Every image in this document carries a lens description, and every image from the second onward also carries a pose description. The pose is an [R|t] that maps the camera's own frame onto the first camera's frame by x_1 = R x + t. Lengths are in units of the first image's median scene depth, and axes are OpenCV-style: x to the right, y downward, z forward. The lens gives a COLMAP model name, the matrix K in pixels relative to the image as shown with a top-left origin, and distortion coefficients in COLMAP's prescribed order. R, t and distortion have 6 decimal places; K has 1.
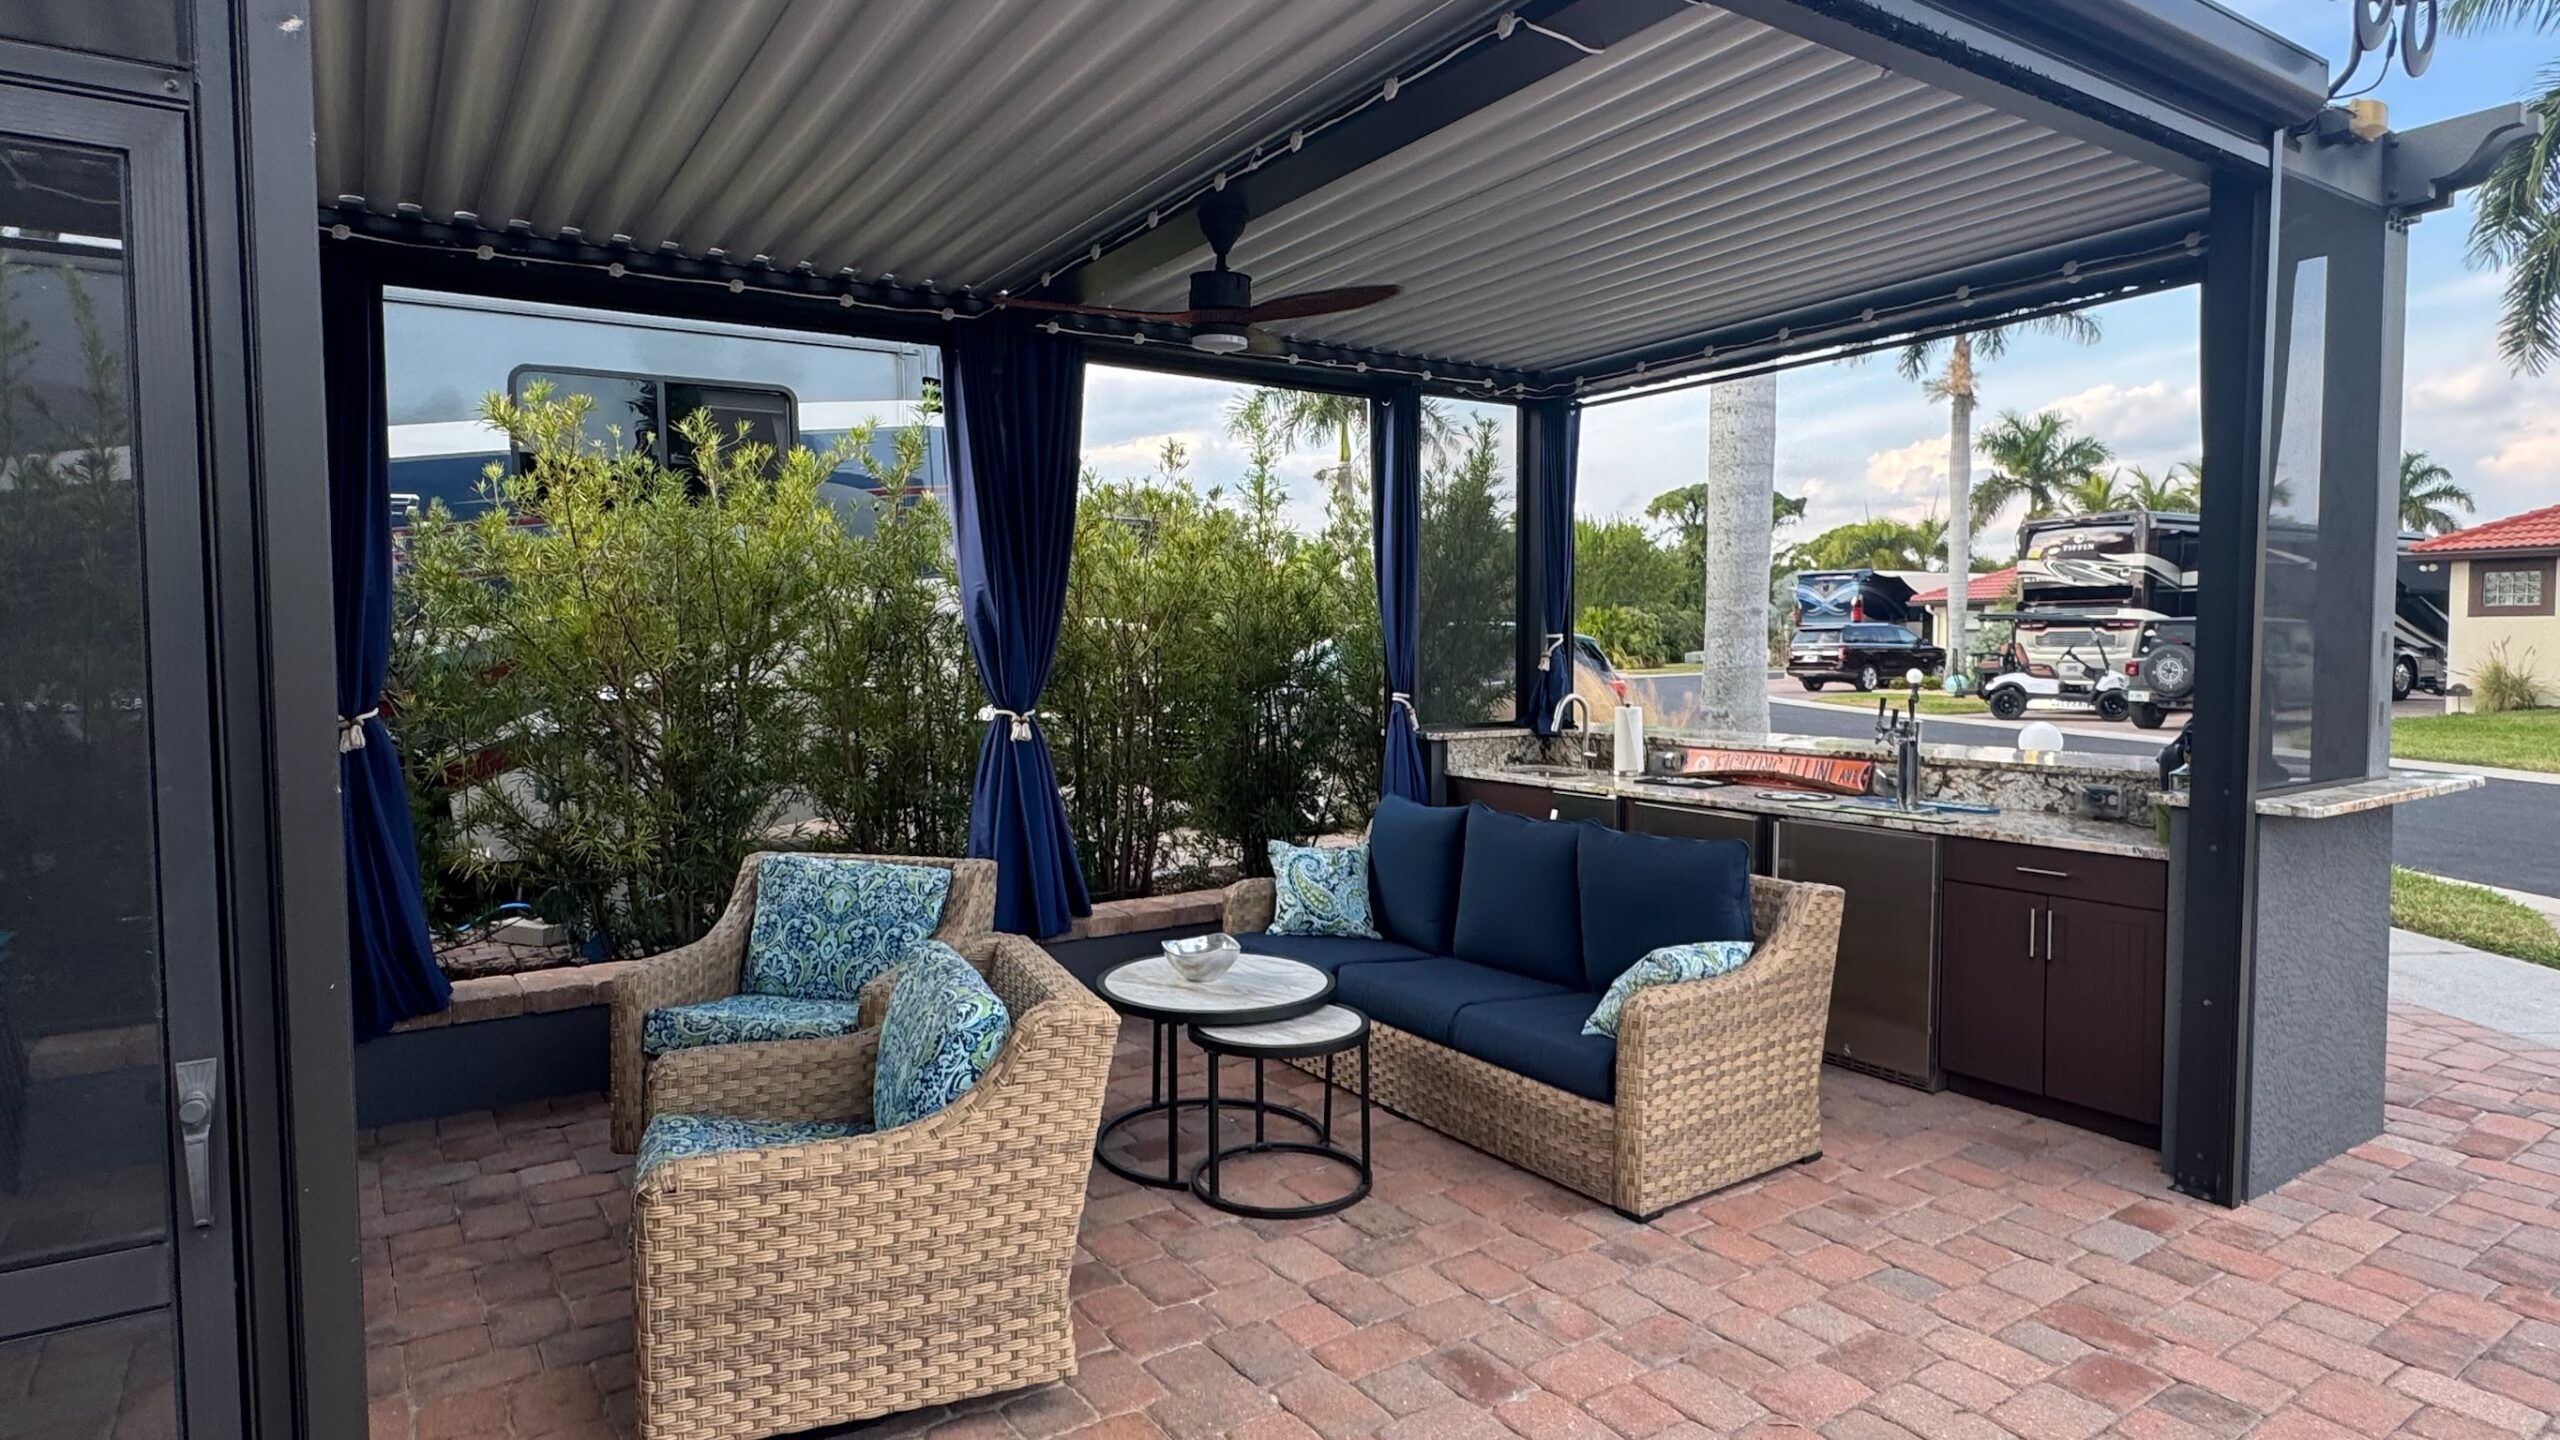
lens RADIAL K [[1384.6, 0, 1280.0], [0, 1384.6, 720.0], [0, 0, 1]] dist [0.006231, -0.002237]
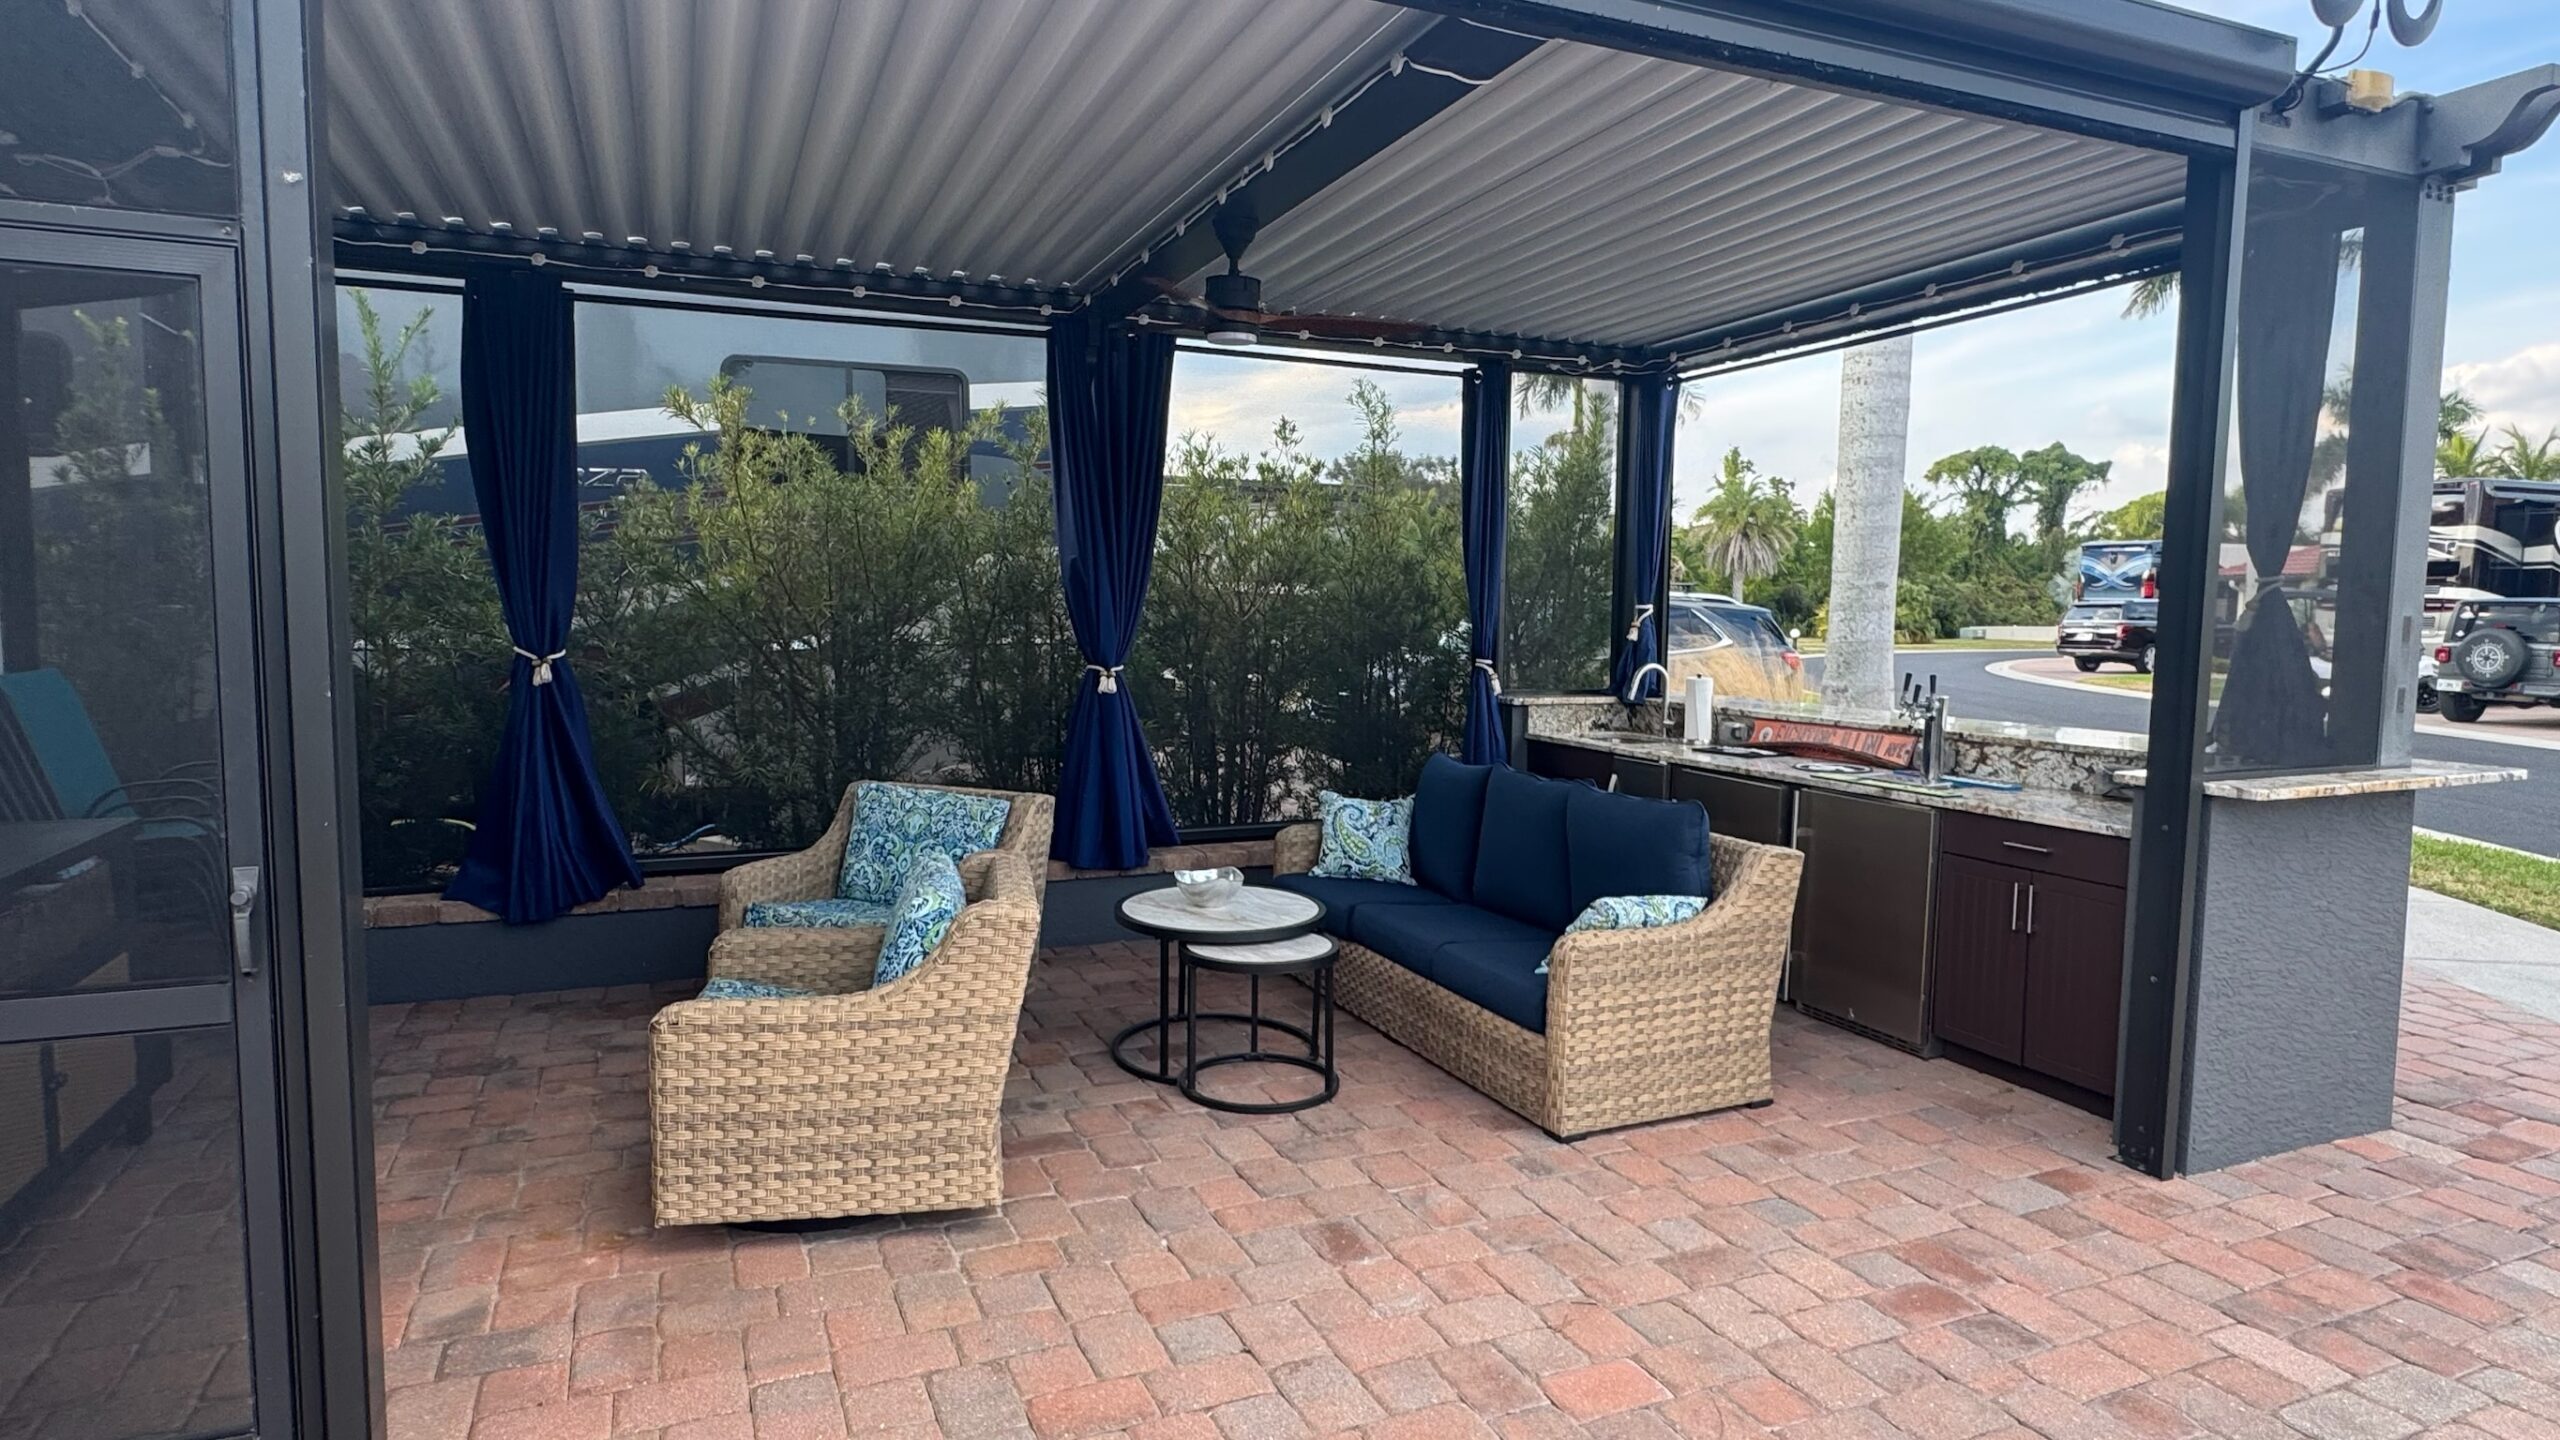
lens RADIAL K [[1384.6, 0, 1280.0], [0, 1384.6, 720.0], [0, 0, 1]] dist [0.006231, -0.002237]
pose [[0.983918, 0.030876, -0.175931, 0.201908], [-0.026457, 0.999274, 0.027409, 0.003395], [0.176649, -0.022314, 0.984021, -0.101492]]
